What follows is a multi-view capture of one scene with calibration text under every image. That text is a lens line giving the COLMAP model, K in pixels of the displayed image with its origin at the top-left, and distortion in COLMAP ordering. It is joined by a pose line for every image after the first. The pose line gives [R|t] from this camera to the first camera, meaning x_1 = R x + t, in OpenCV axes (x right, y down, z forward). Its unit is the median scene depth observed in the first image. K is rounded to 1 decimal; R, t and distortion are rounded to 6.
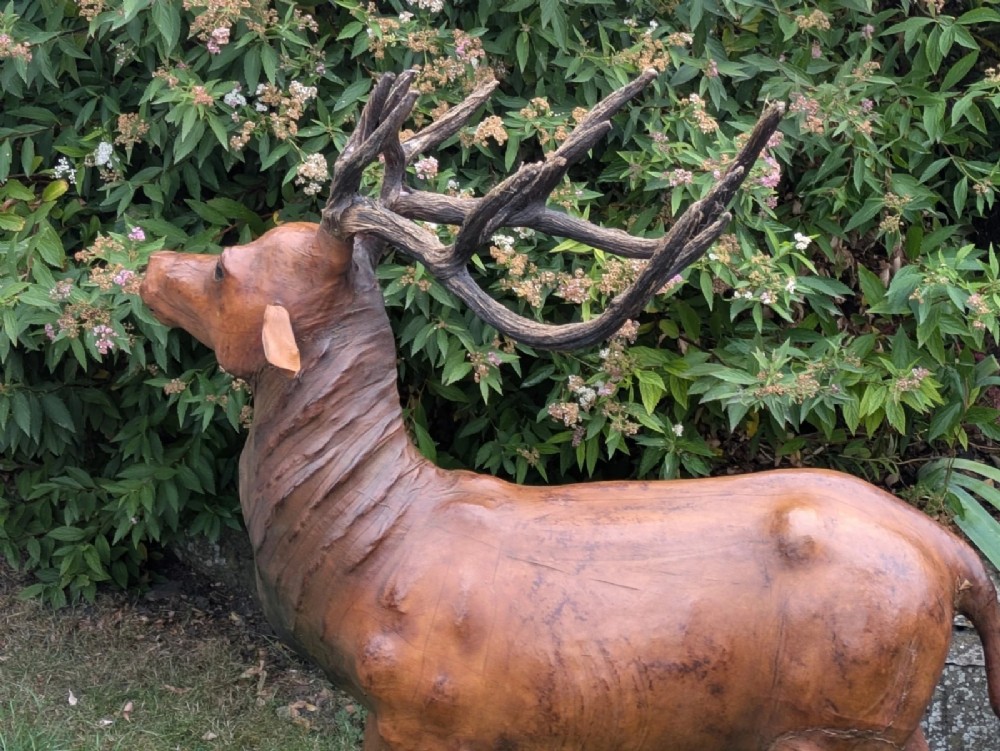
lens RADIAL K [[2358.9, 0, 498.8], [0, 2358.9, 312.6], [0, 0, 1]] dist [0.160781, -0.904607]
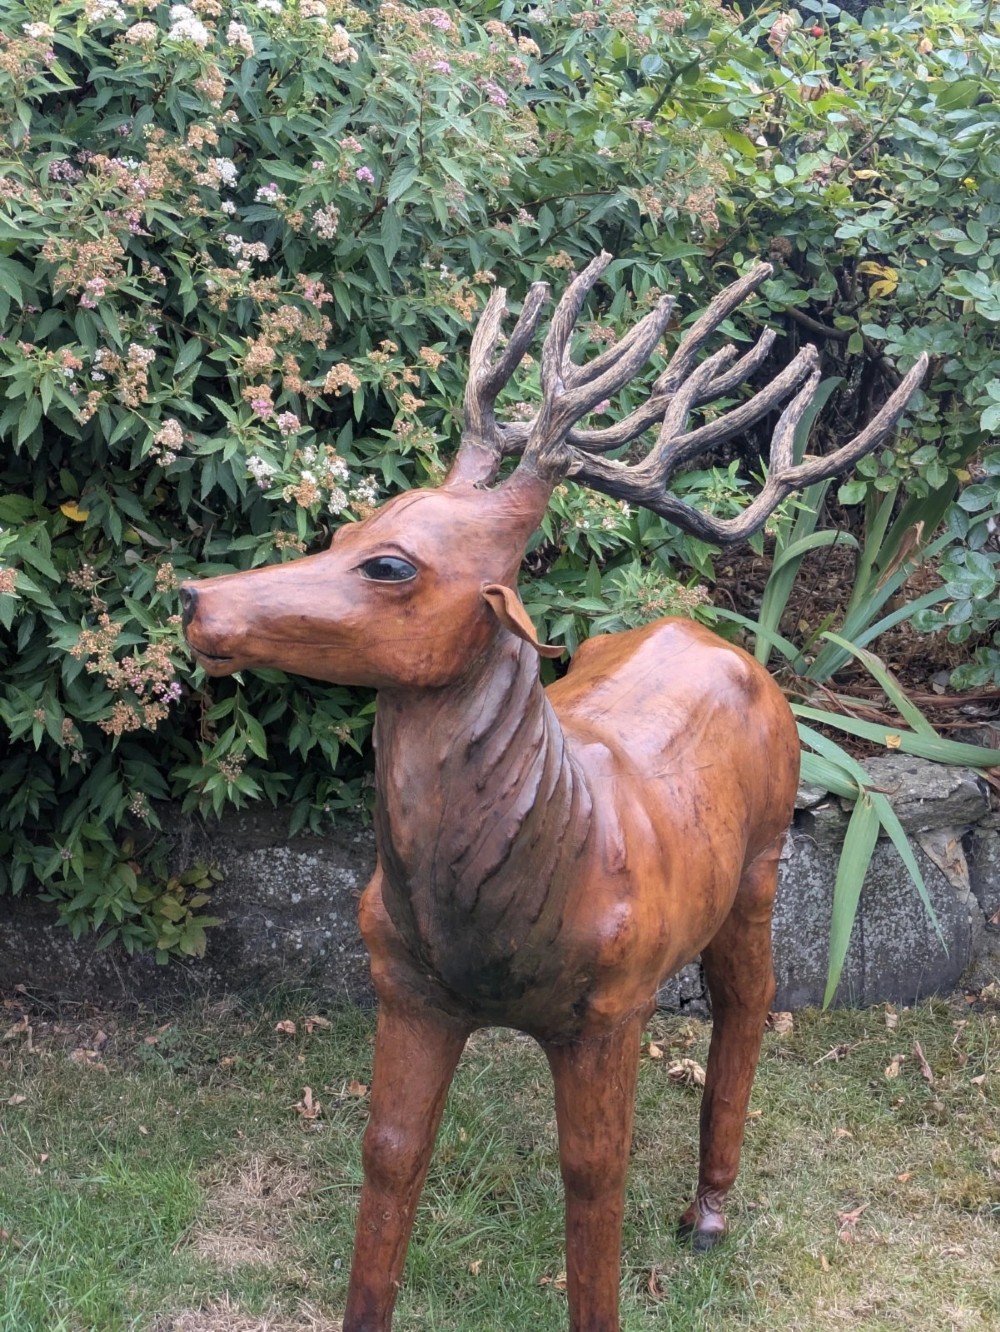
lens RADIAL K [[2221.9, 0, 544.6], [0, 2221.9, 668.8], [0, 0, 1]] dist [0.065580, -0.090432]
pose [[0.895380, -0.140118, 0.422683, -0.317270], [0.147247, 0.988971, 0.015923, 0.035551], [-0.420252, 0.047981, 0.906138, 0.150168]]
